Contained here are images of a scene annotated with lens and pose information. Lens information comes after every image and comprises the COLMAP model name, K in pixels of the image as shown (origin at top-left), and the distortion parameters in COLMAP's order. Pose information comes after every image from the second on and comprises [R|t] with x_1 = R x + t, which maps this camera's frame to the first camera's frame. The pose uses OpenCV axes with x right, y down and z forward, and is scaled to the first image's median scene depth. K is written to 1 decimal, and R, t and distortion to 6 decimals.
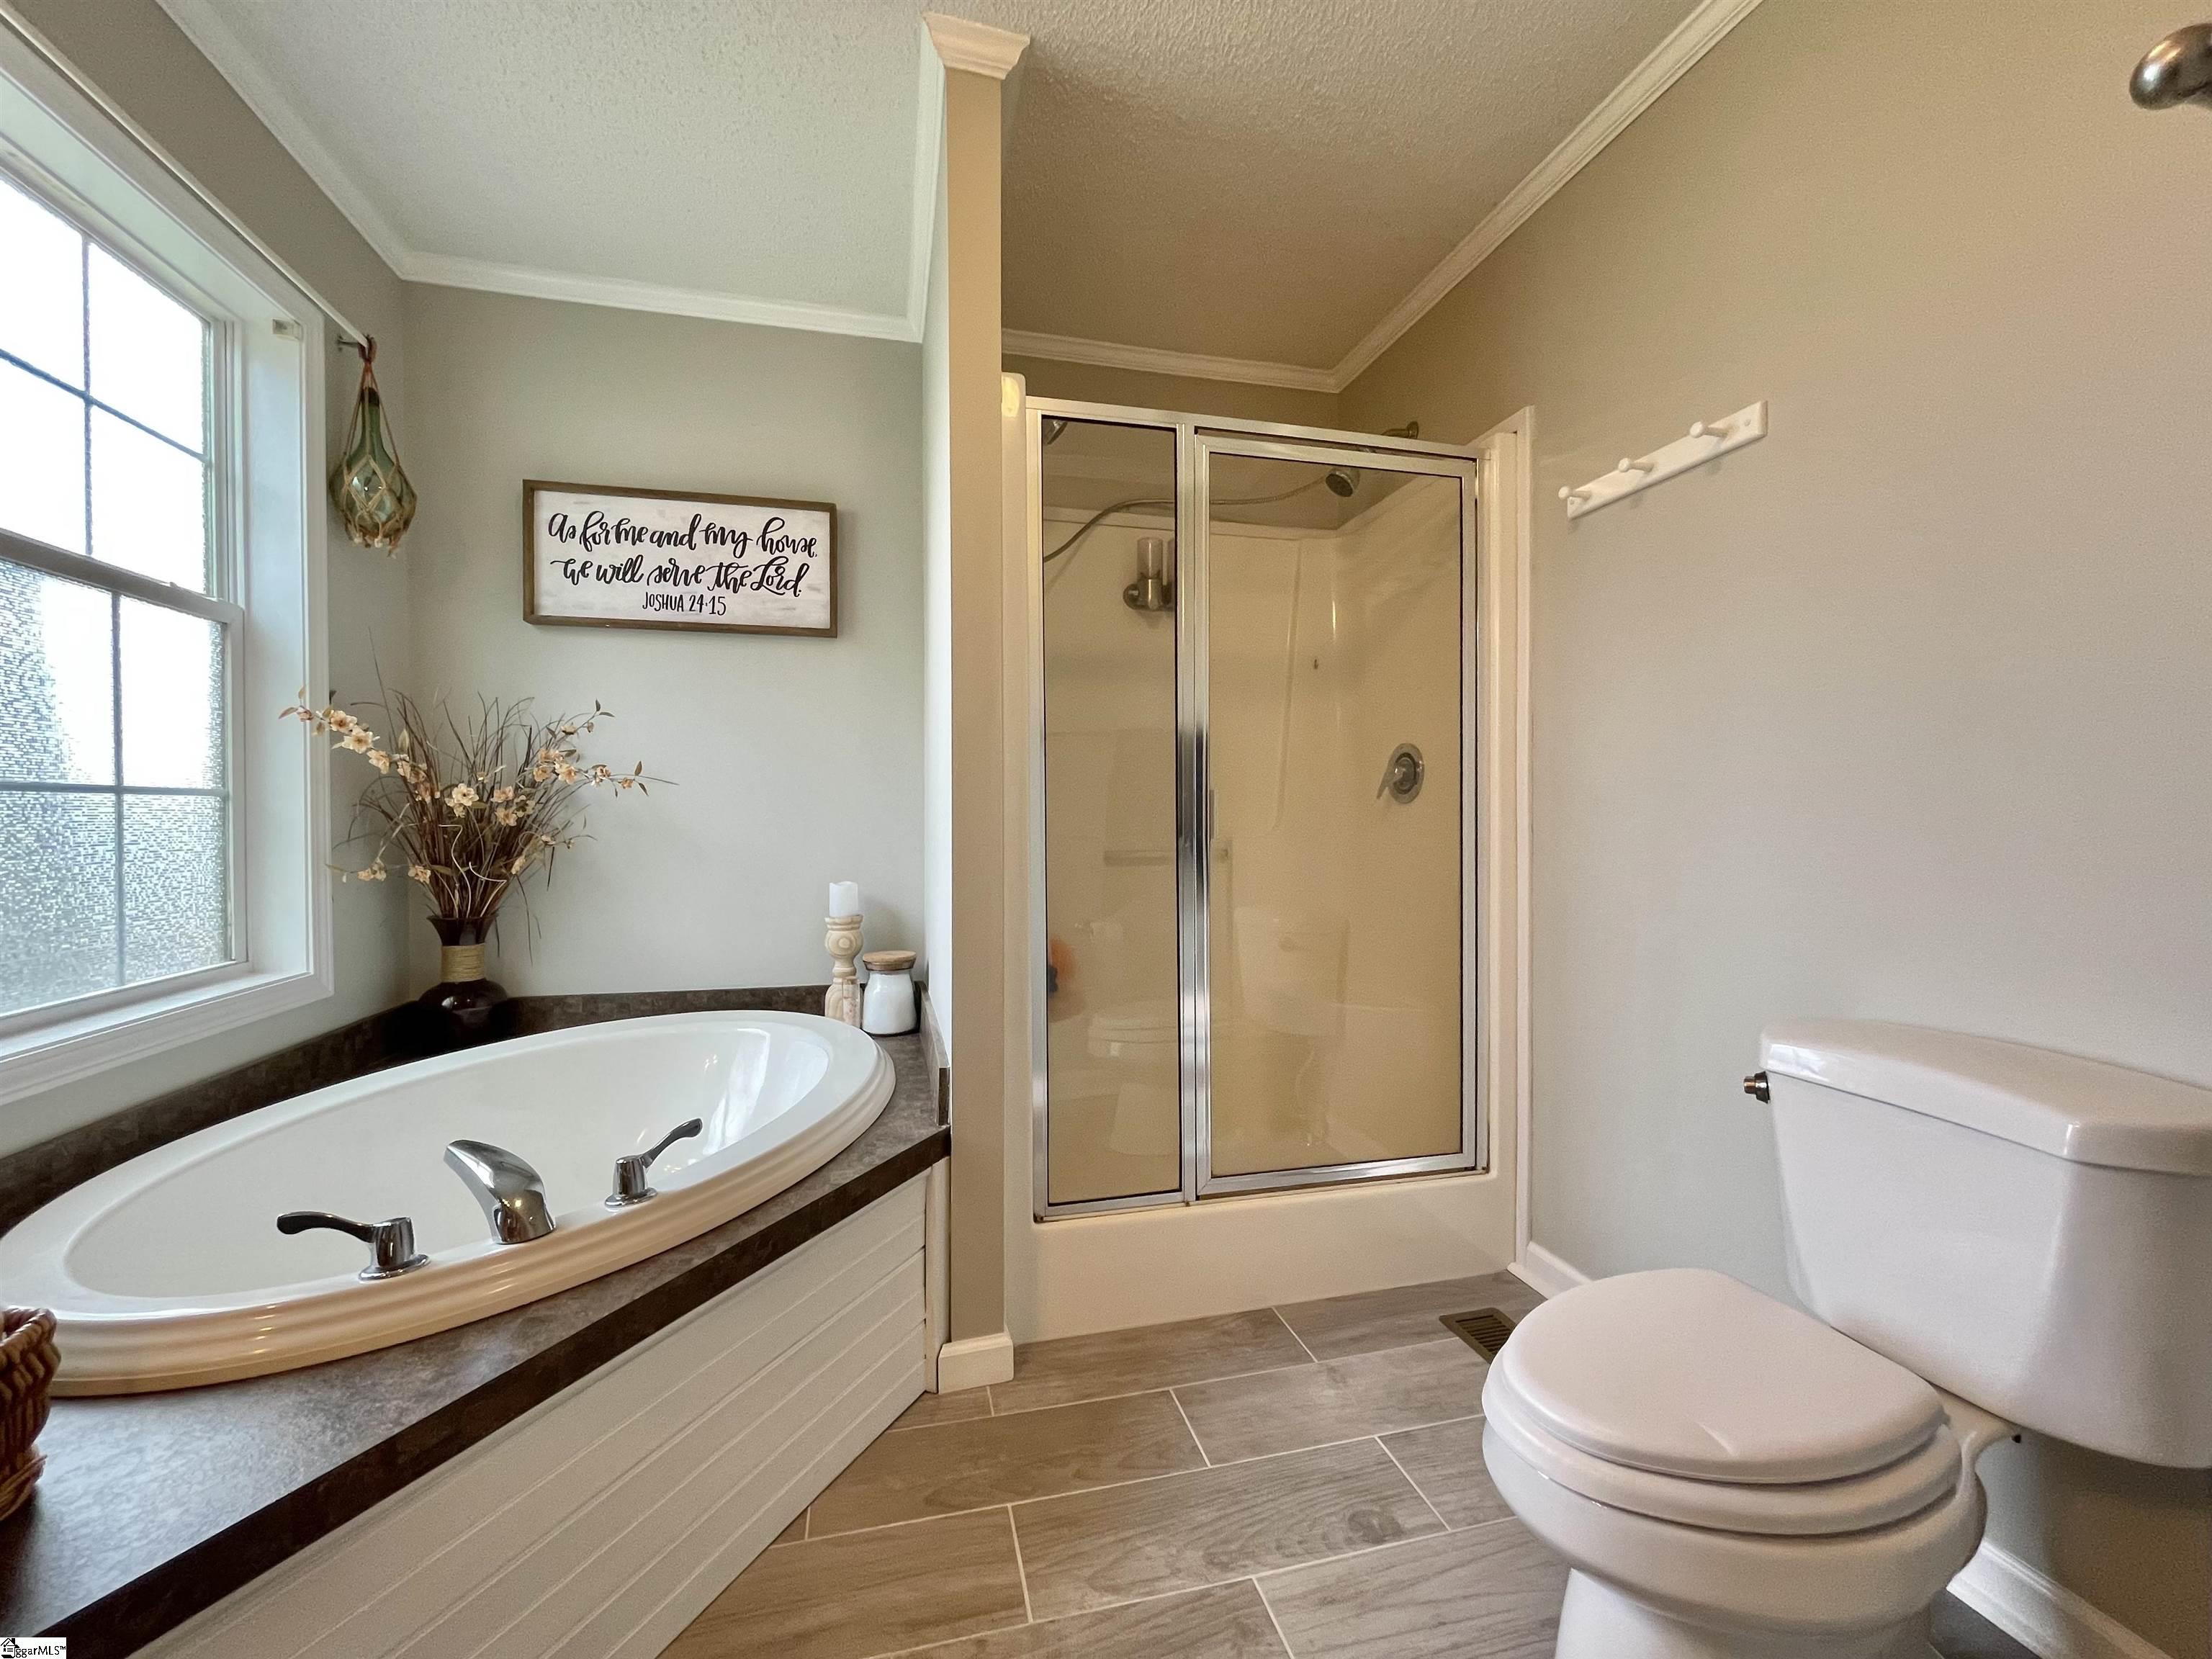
lens RADIAL K [[904.4, 0, 1105.1], [0, 904.4, 830.4], [0, 0, 1]] dist [-0.007023, 0.000793]
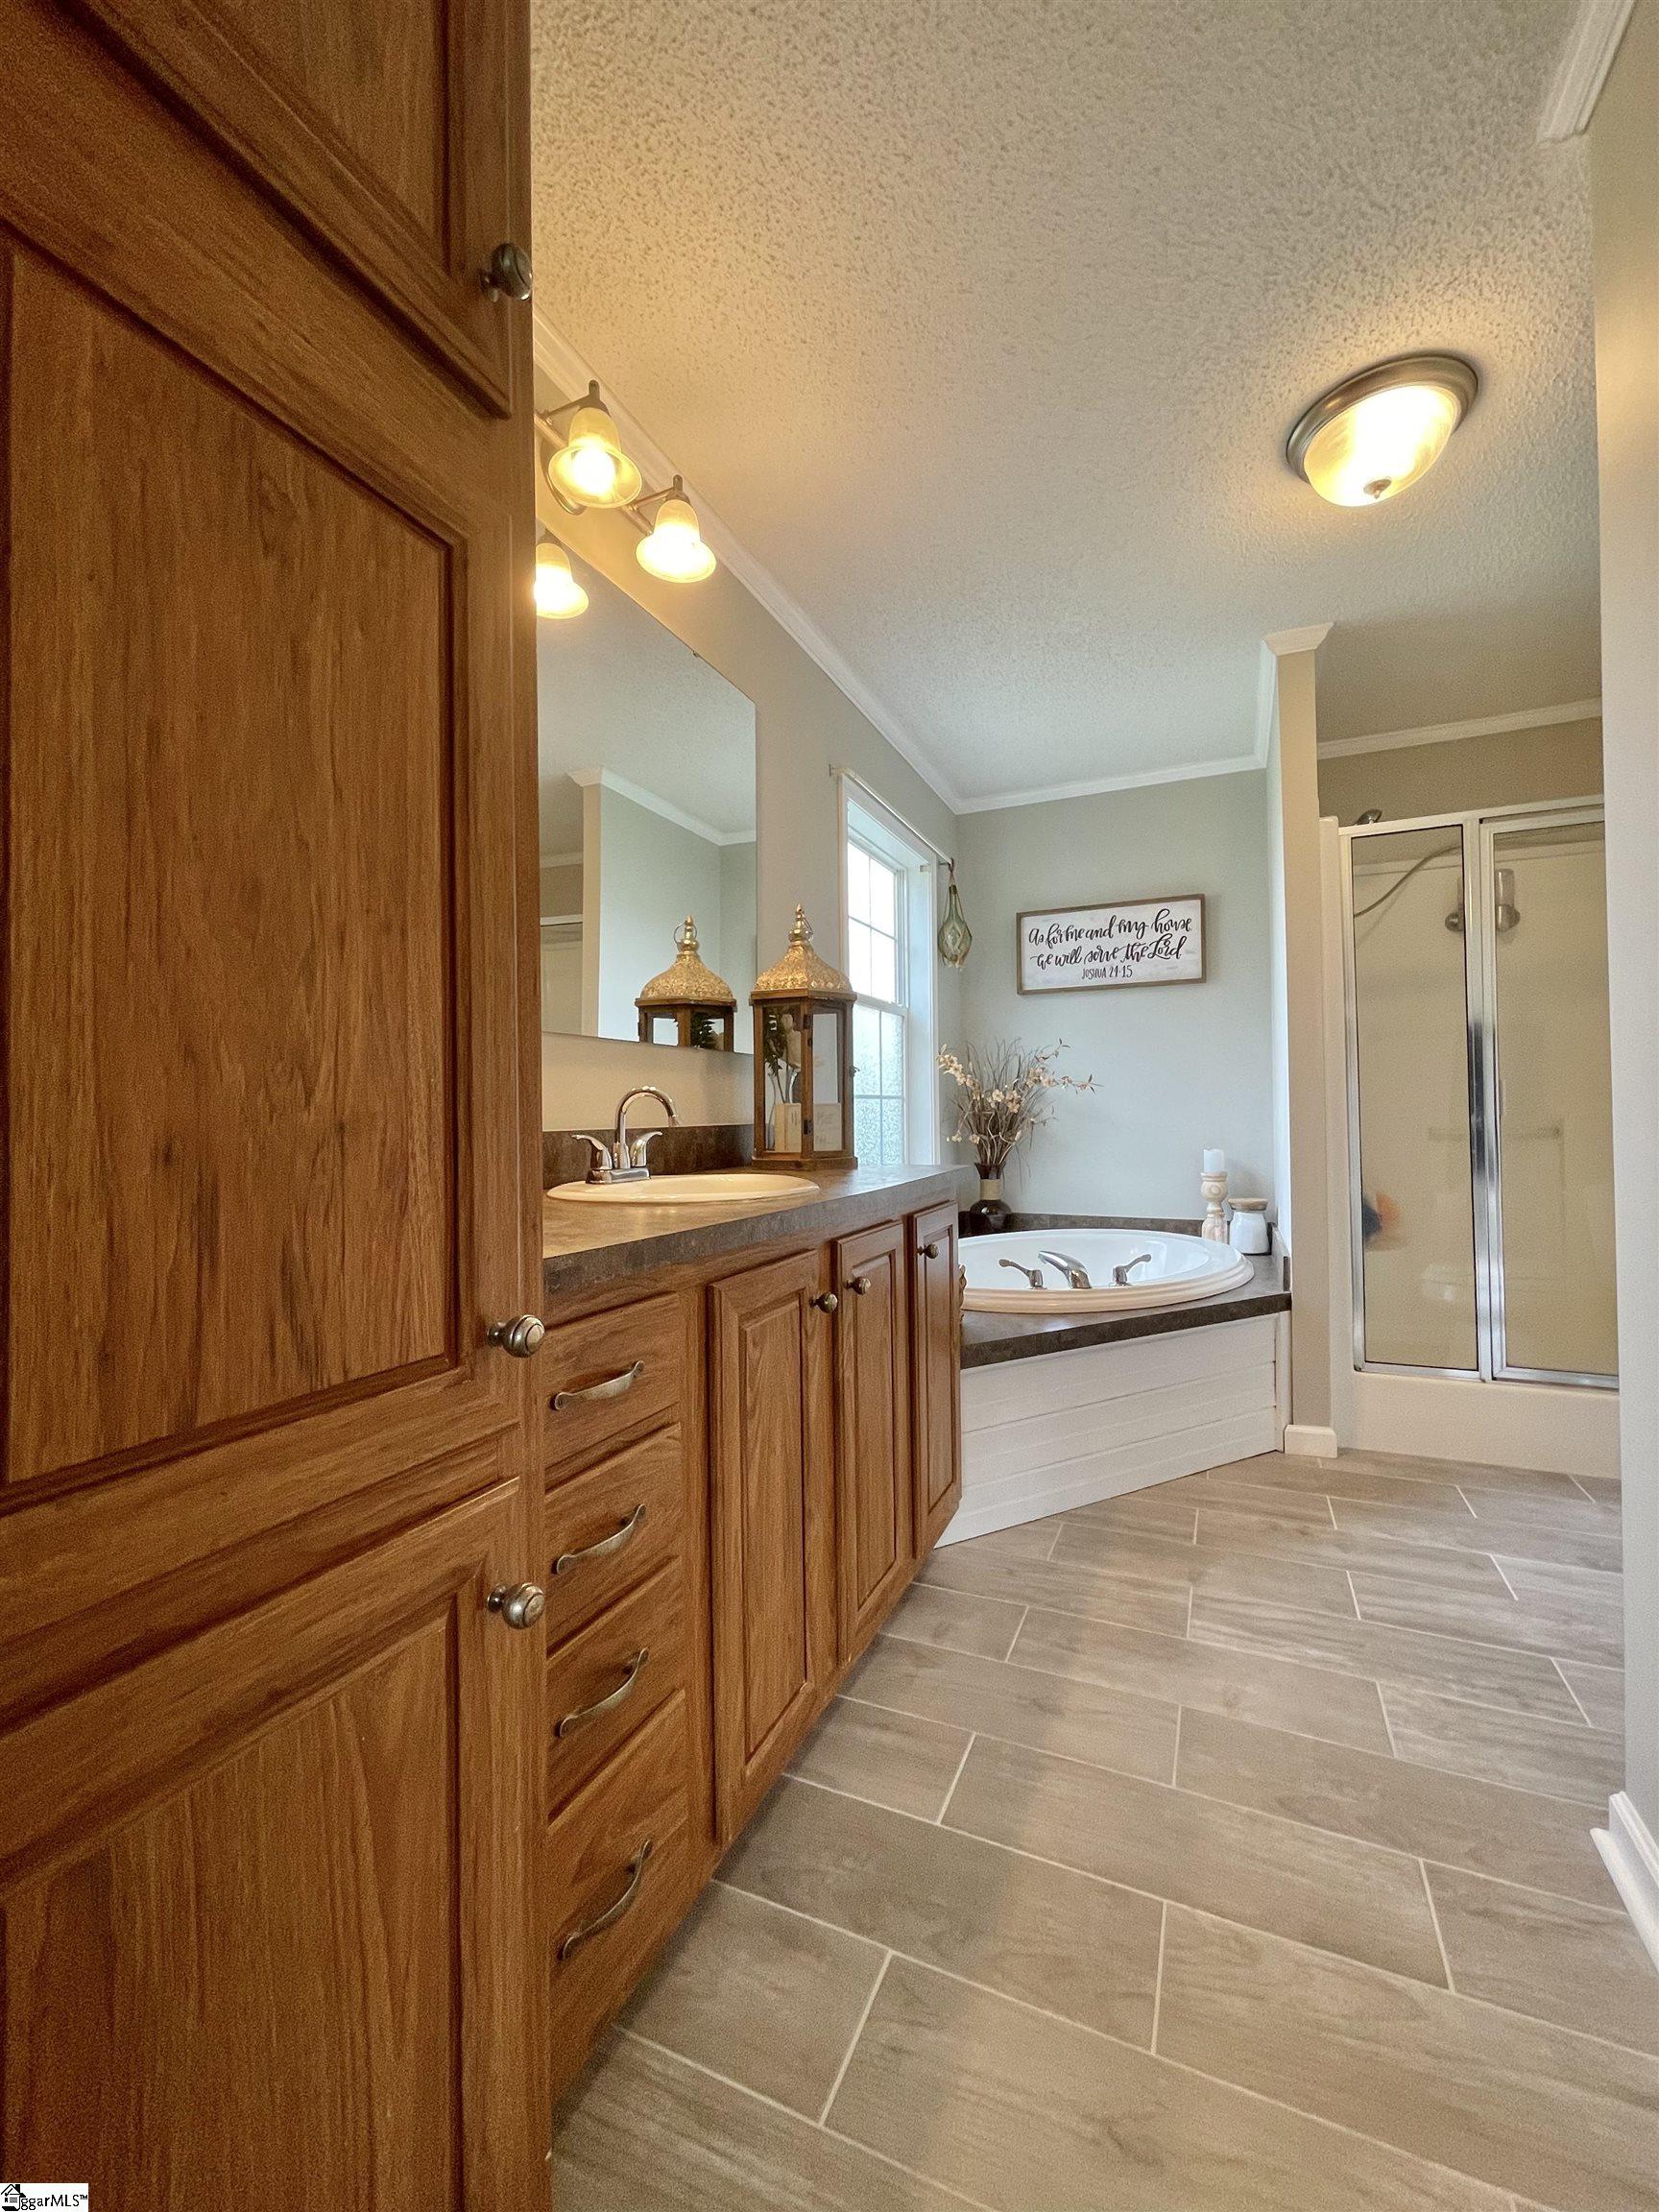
lens RADIAL K [[904.4, 0, 823.5], [0, 904.4, 1109.5], [0, 0, 1]] dist [-0.007023, 0.000793]
pose [[0.787645, -0.013943, -0.615972, 0.136897], [0.002388, 0.999805, -0.019578, 0.022959], [0.616125, 0.013949, 0.787525, -0.642276]]
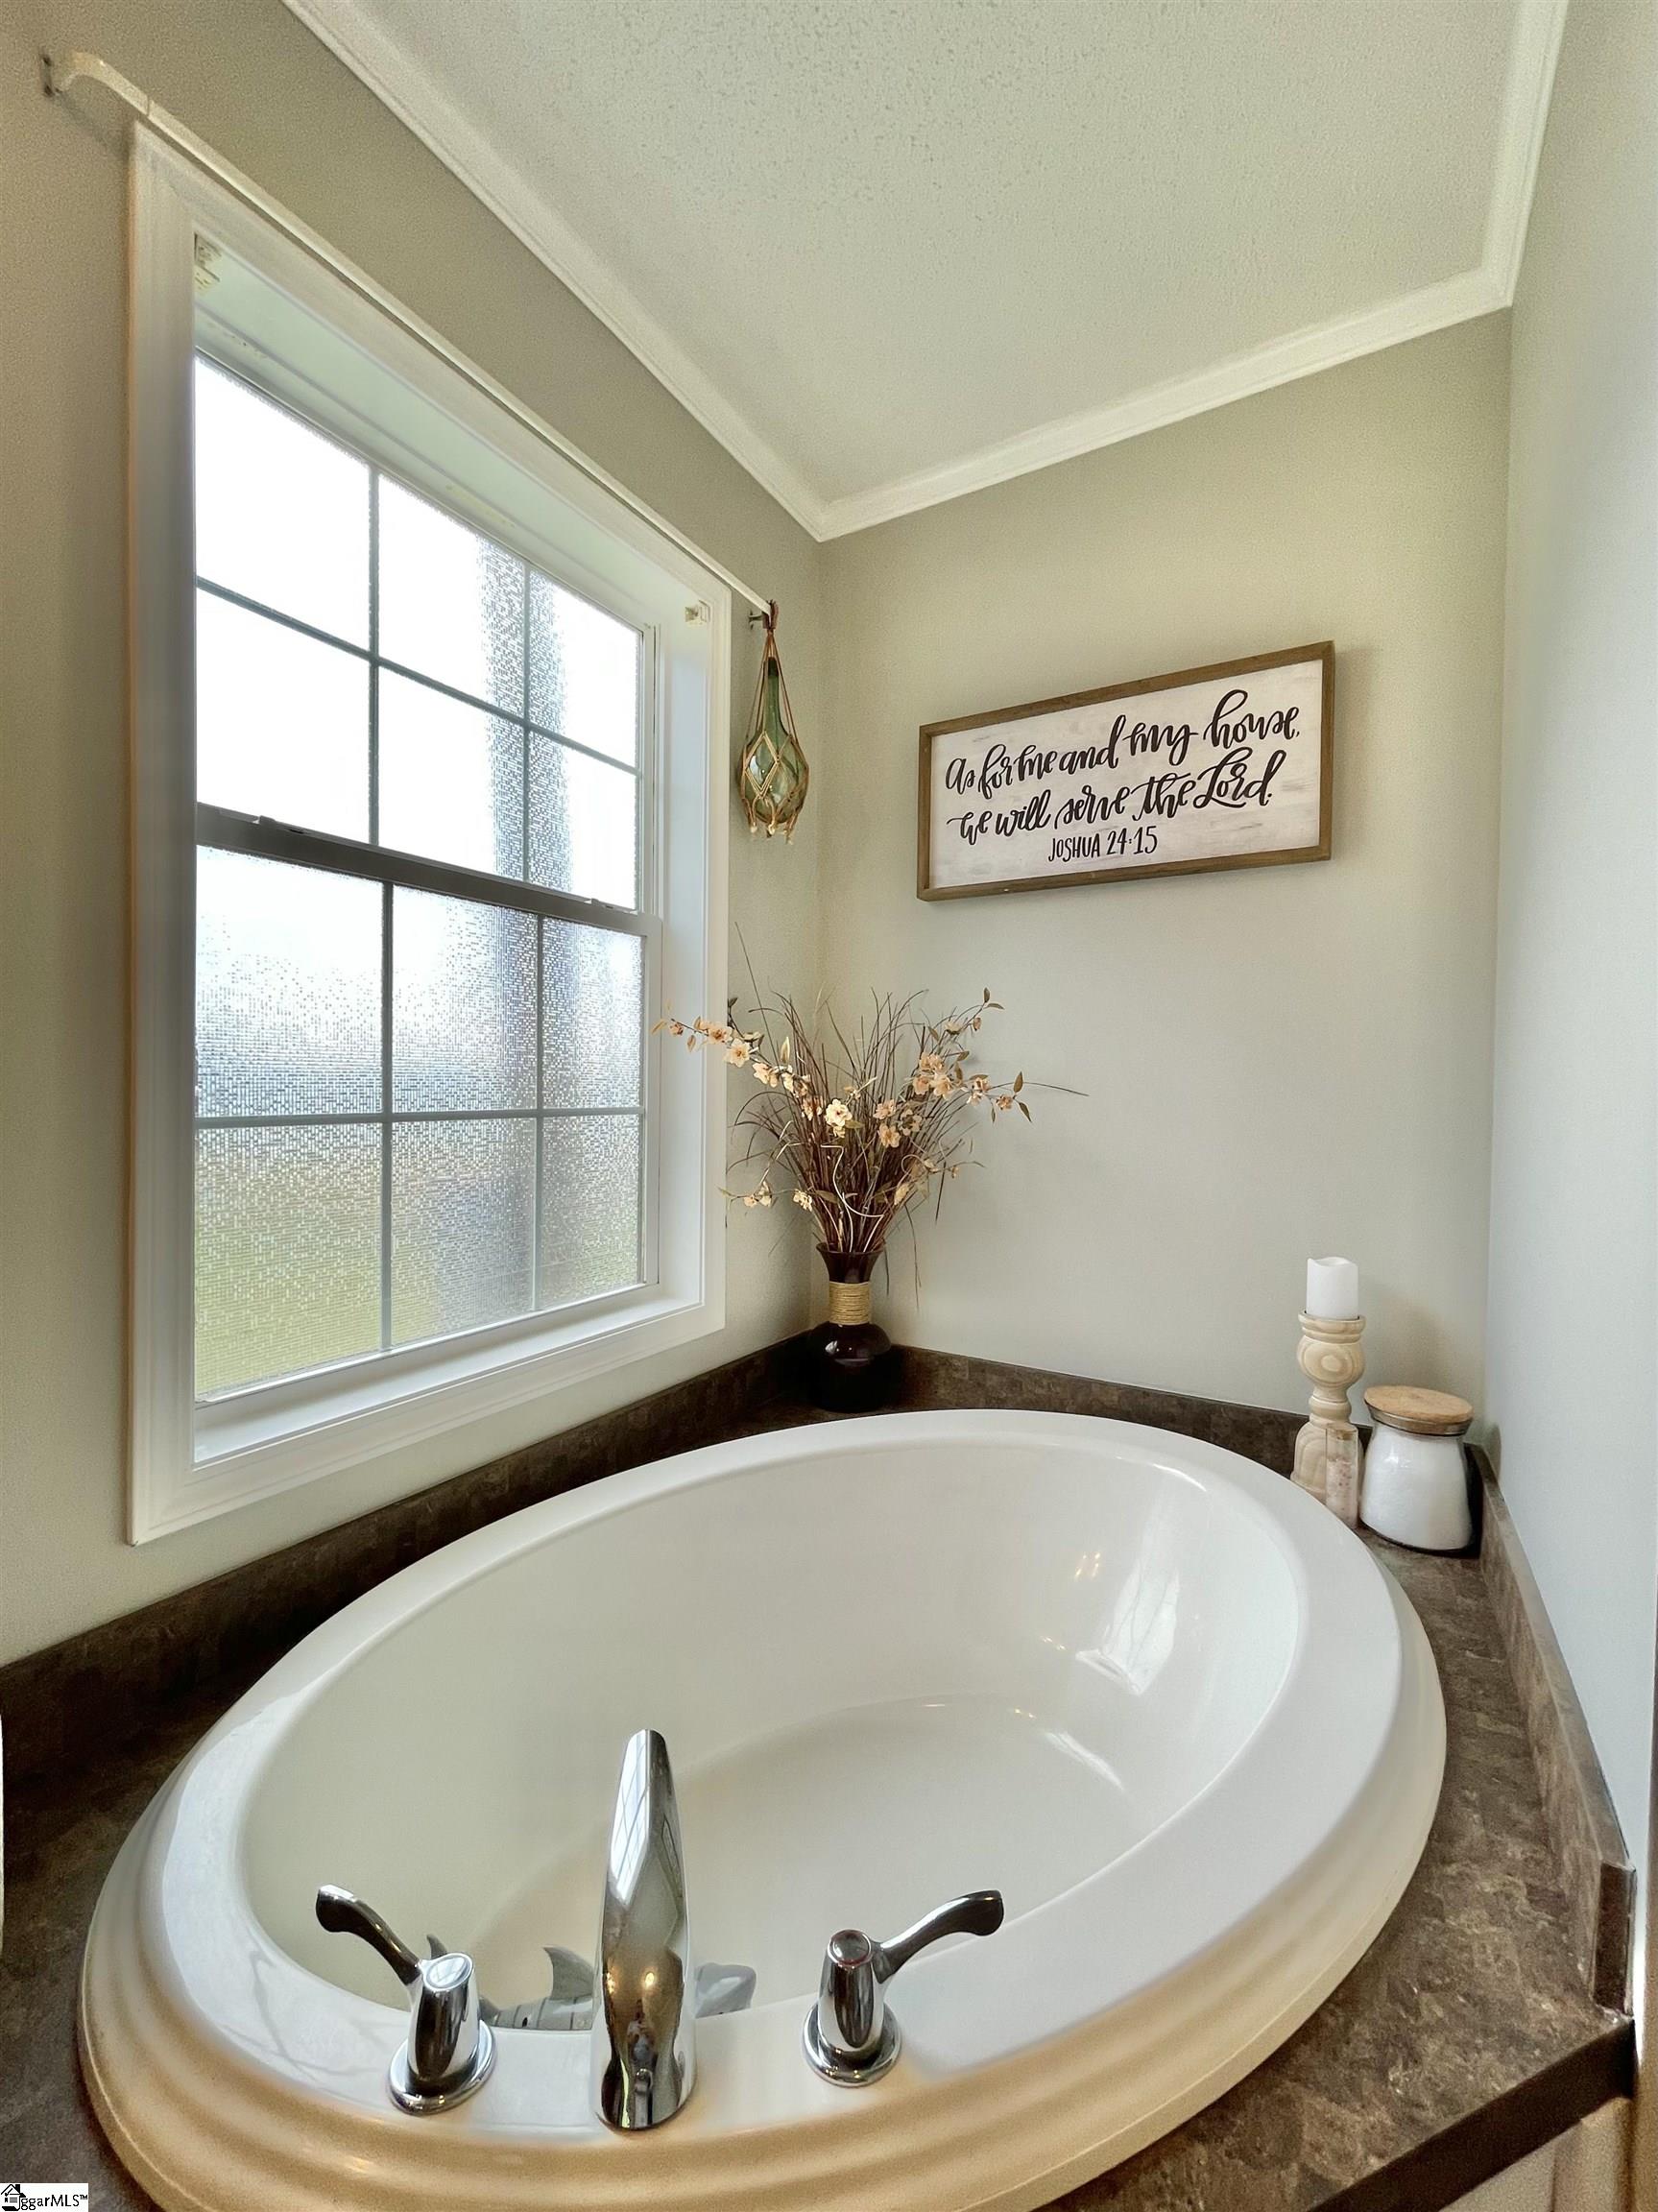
lens RADIAL K [[904.4, 0, 832.9], [0, 904.4, 1113.4], [0, 0, 1]] dist [-0.007023, 0.000793]
pose [[0.716630, 0.025779, -0.696977, -0.127277], [-0.020368, 0.999664, 0.016033, -0.050610], [0.697156, 0.002706, 0.716914, 0.383210]]
